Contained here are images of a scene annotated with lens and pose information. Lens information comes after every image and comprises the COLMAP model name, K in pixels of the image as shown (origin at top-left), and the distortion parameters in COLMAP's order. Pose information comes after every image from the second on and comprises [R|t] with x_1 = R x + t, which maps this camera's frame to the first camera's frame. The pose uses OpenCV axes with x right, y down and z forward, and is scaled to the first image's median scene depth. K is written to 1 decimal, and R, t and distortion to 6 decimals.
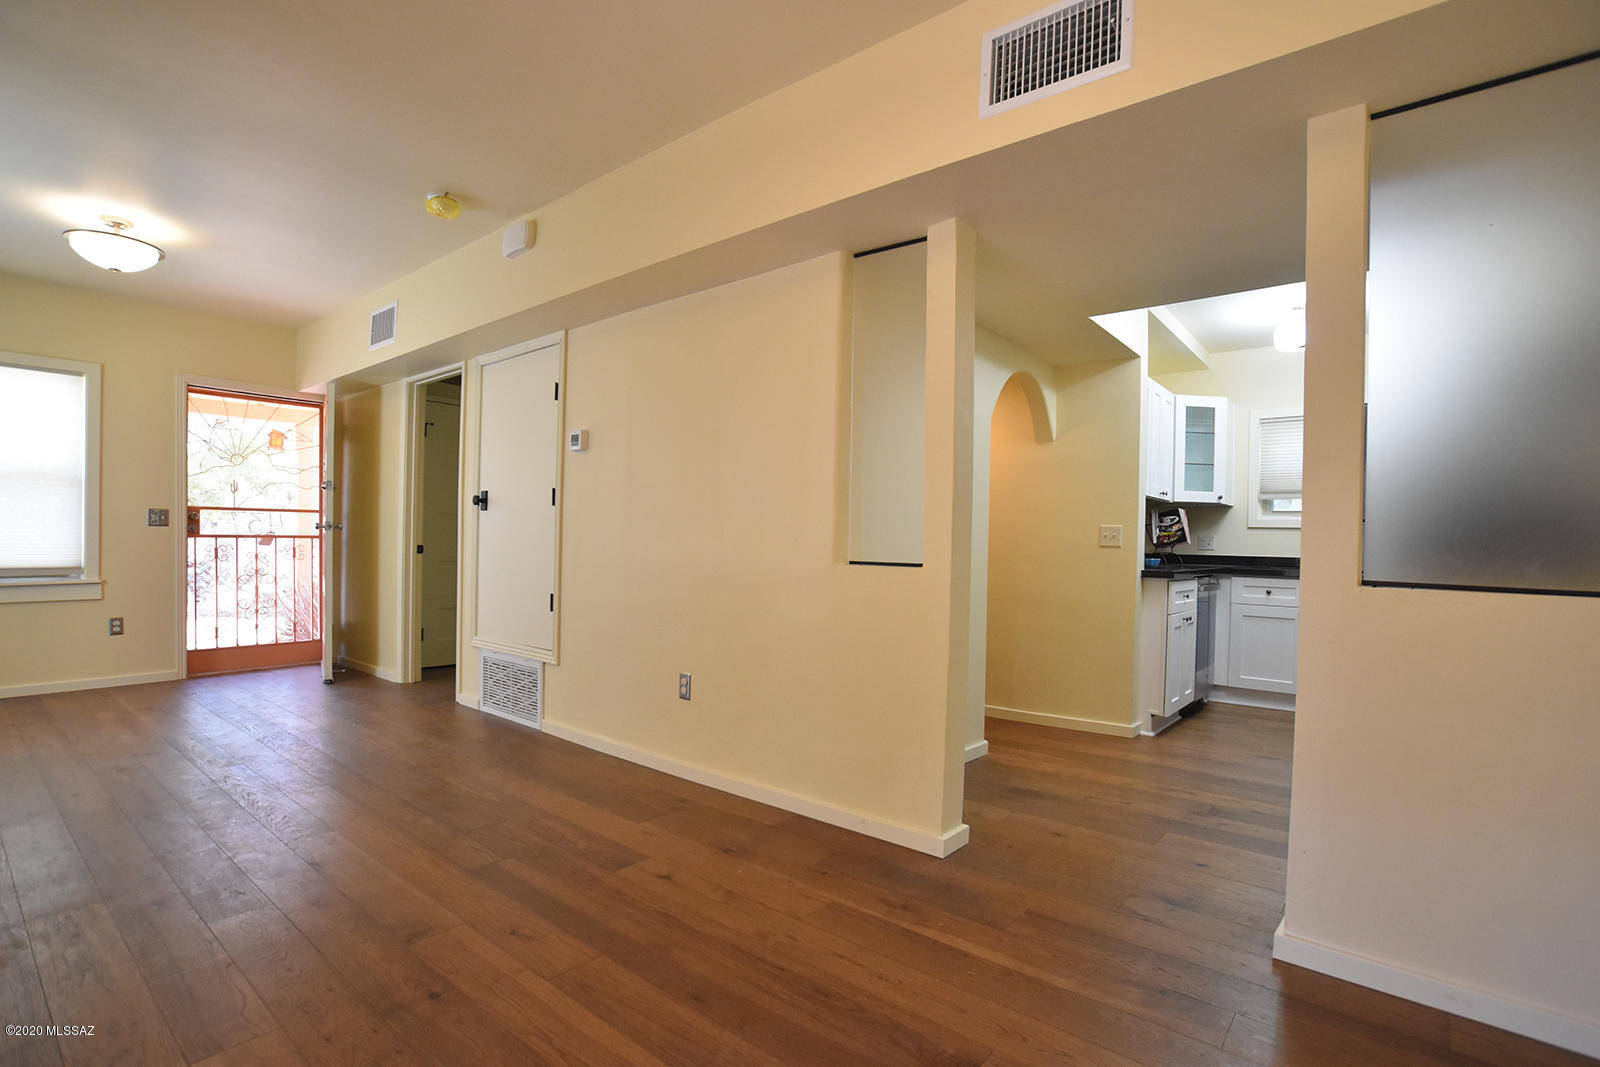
lens RADIAL K [[776.3, 0, 806.7], [0, 776.3, 533.3], [0, 0, 1]] dist [-0.077165, 0.034944]
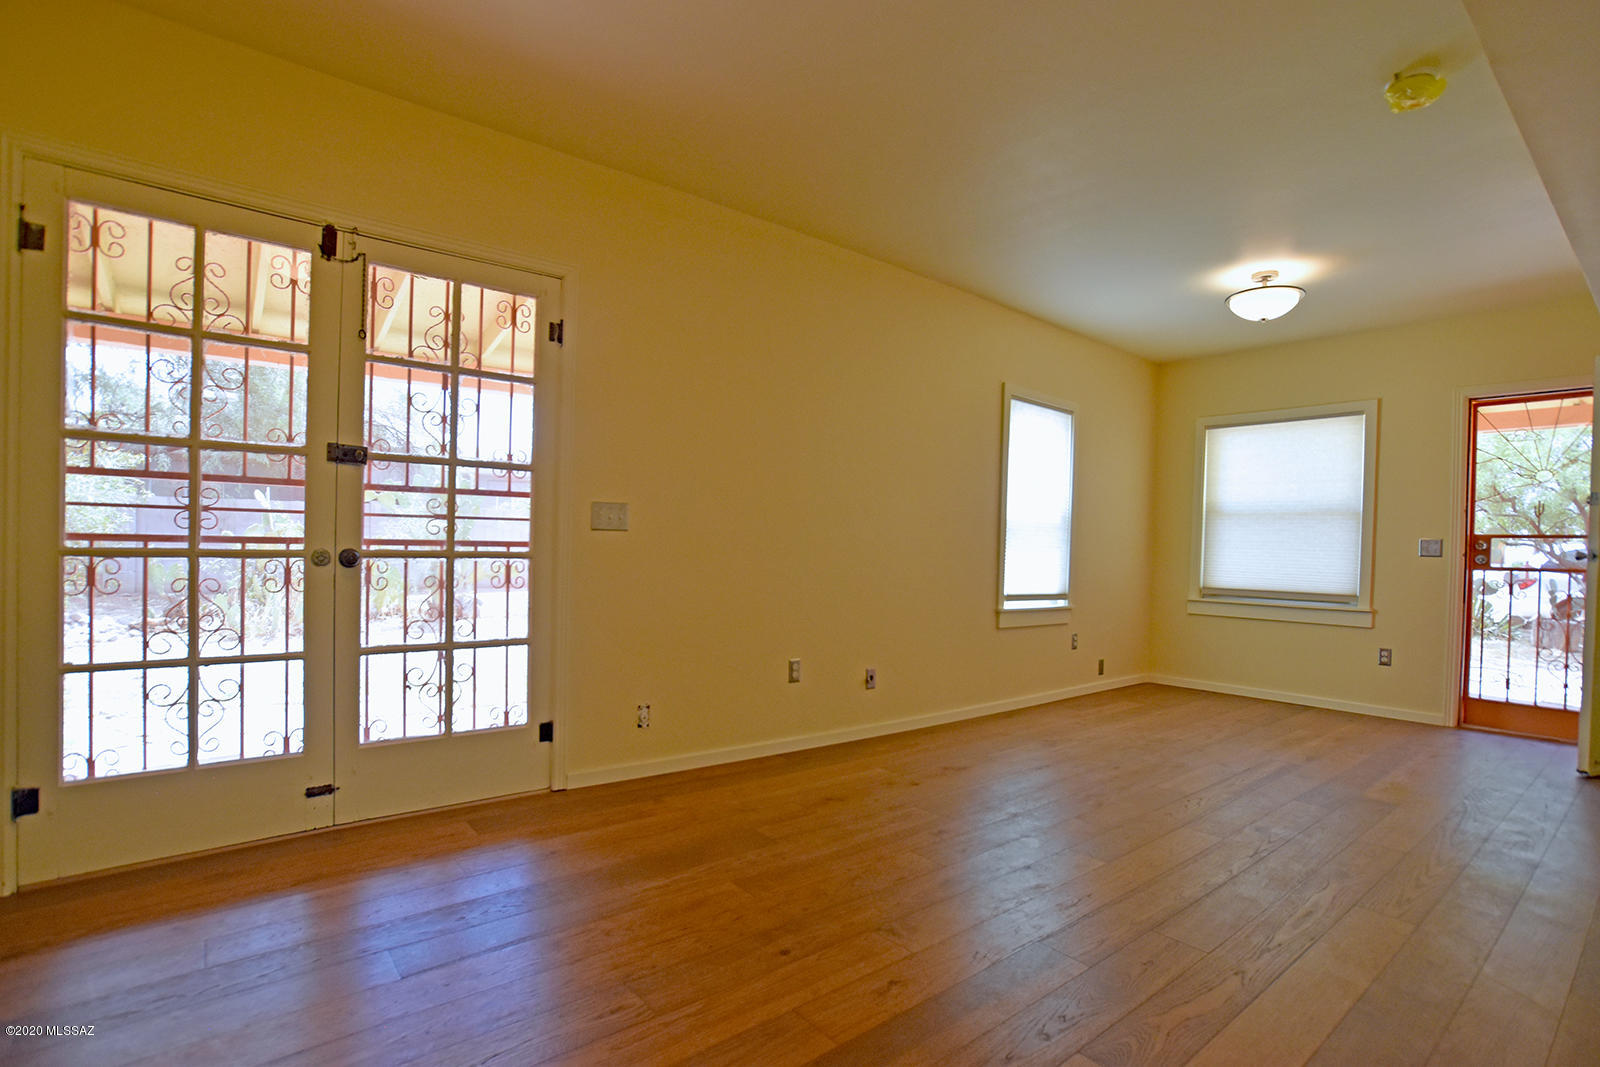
lens RADIAL K [[776.3, 0, 806.7], [0, 776.3, 533.3], [0, 0, 1]] dist [-0.077165, 0.034944]
pose [[-0.192880, -0.037815, -0.980493, 0.235649], [-0.023942, 0.999141, -0.033824, 0.012979], [0.980930, 0.016951, -0.193619, 0.467882]]
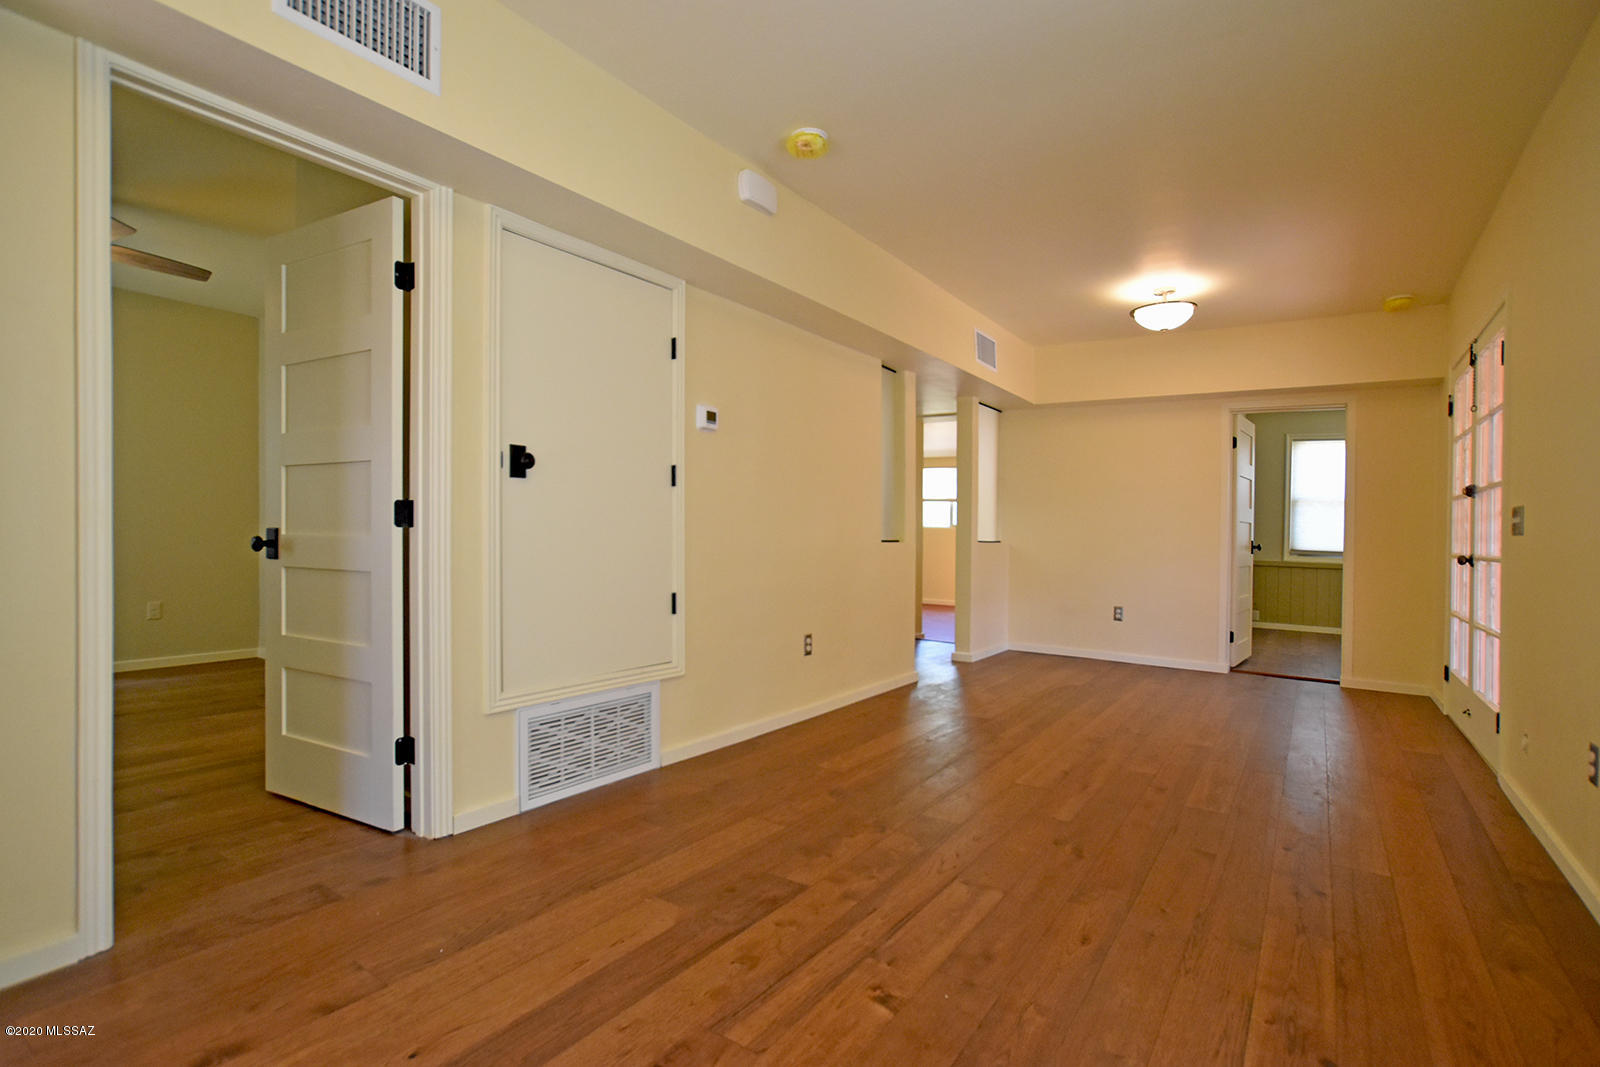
lens RADIAL K [[776.3, 0, 806.7], [0, 776.3, 533.3], [0, 0, 1]] dist [-0.077165, 0.034944]
pose [[-0.093837, -0.022419, 0.995335, -1.054345], [-0.027569, 0.999422, 0.019912, -0.006296], [-0.995206, -0.025572, -0.094401, 0.844224]]
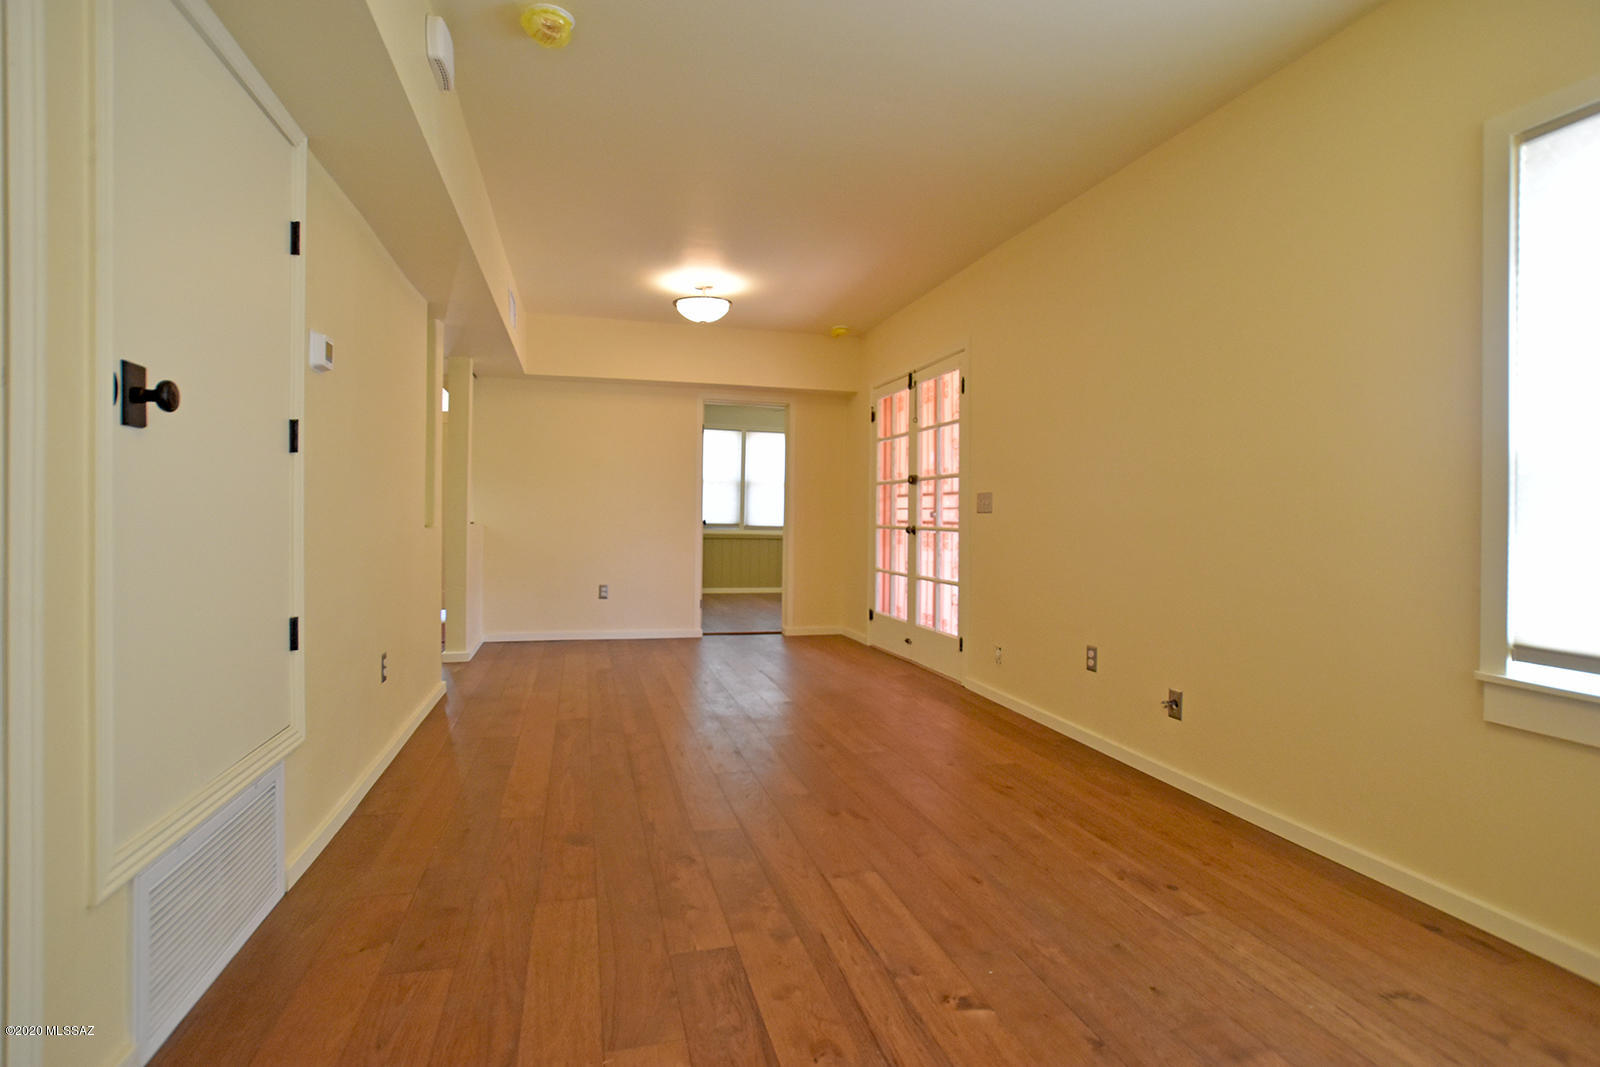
lens RADIAL K [[776.3, 0, 806.7], [0, 776.3, 533.3], [0, 0, 1]] dist [-0.077165, 0.034944]
pose [[-0.822989, -0.036669, 0.566873, -0.827368], [-0.023531, 0.999258, 0.030476, -0.008356], [-0.567570, 0.011743, -0.823241, 1.109653]]
